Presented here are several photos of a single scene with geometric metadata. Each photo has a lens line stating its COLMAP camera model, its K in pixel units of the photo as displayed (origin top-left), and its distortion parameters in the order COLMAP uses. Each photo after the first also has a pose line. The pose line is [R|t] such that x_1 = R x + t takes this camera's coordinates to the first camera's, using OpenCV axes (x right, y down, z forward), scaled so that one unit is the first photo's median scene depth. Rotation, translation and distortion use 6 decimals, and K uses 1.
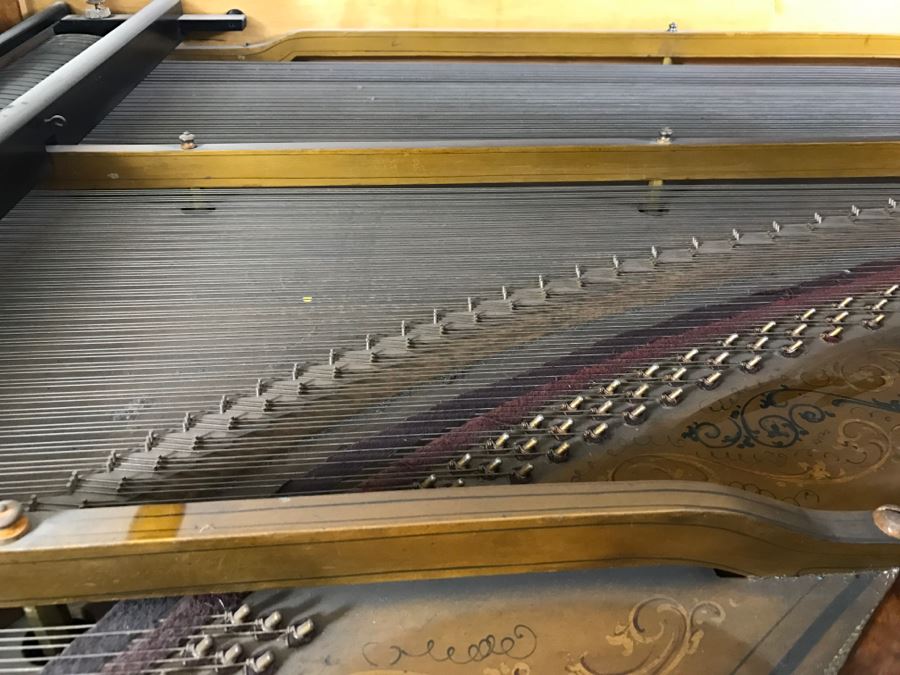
lens RADIAL K [[743.4, 0, 452.4], [0, 743.4, 334.4], [0, 0, 1]] dist [0.028540, -0.033644]
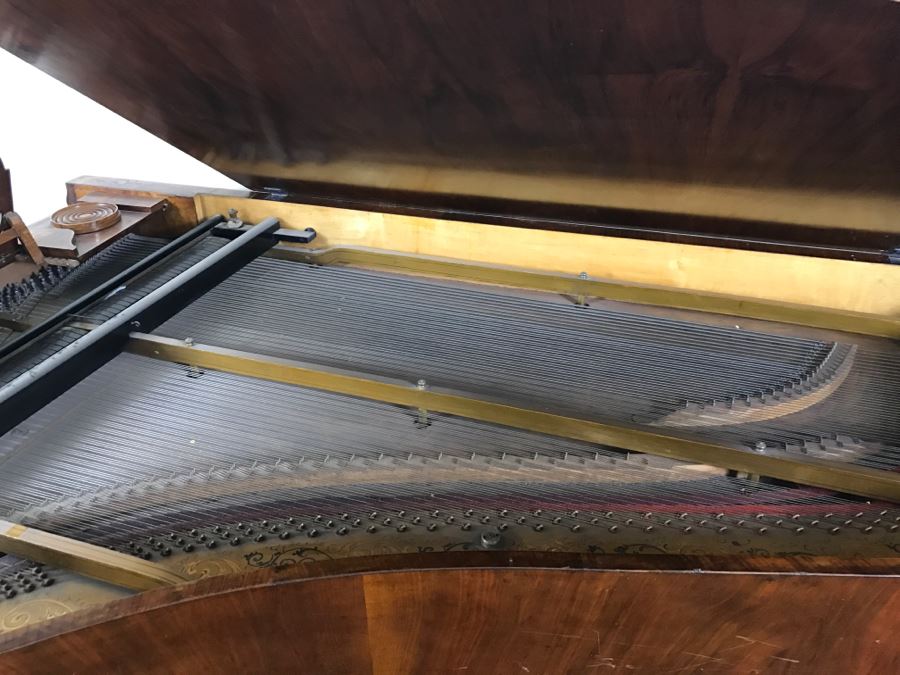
lens RADIAL K [[743.4, 0, 450.0], [0, 743.4, 336.7], [0, 0, 1]] dist [0.028540, -0.033644]
pose [[0.910828, 0.176353, -0.373218, 1.361452], [-0.199920, 0.979492, -0.025068, -0.492957], [0.361143, 0.097446, 0.927405, -0.778315]]
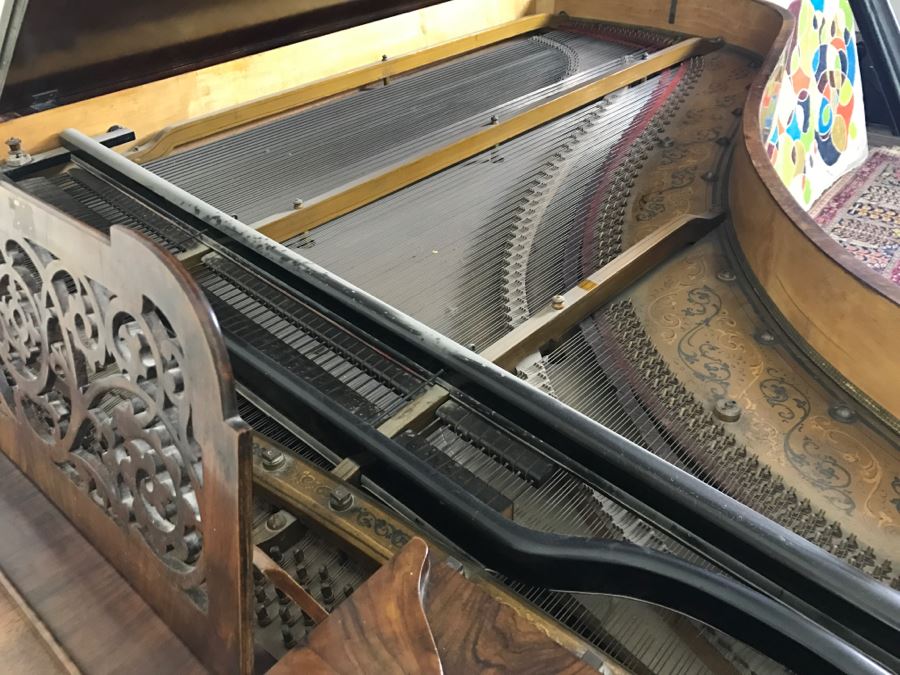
lens RADIAL K [[743.4, 0, 446.3], [0, 743.4, 335.5], [0, 0, 1]] dist [0.028540, -0.033644]
pose [[0.749708, -0.423056, 0.508882, -1.442303], [0.417283, 0.899043, 0.132655, -0.110829], [-0.513627, 0.112896, 0.850554, -0.696700]]
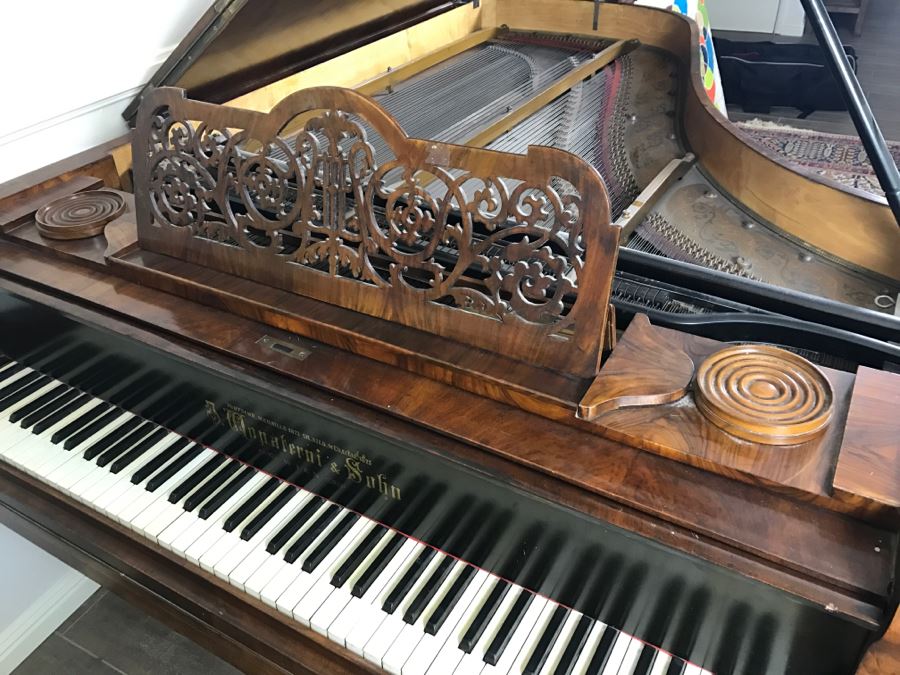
lens RADIAL K [[743.4, 0, 446.0], [0, 743.4, 334.7], [0, 0, 1]] dist [0.028540, -0.033644]
pose [[0.602849, -0.494065, 0.626476, -2.591184], [0.492564, 0.848169, 0.194913, -0.310109], [-0.627657, 0.191076, 0.754676, -0.896521]]
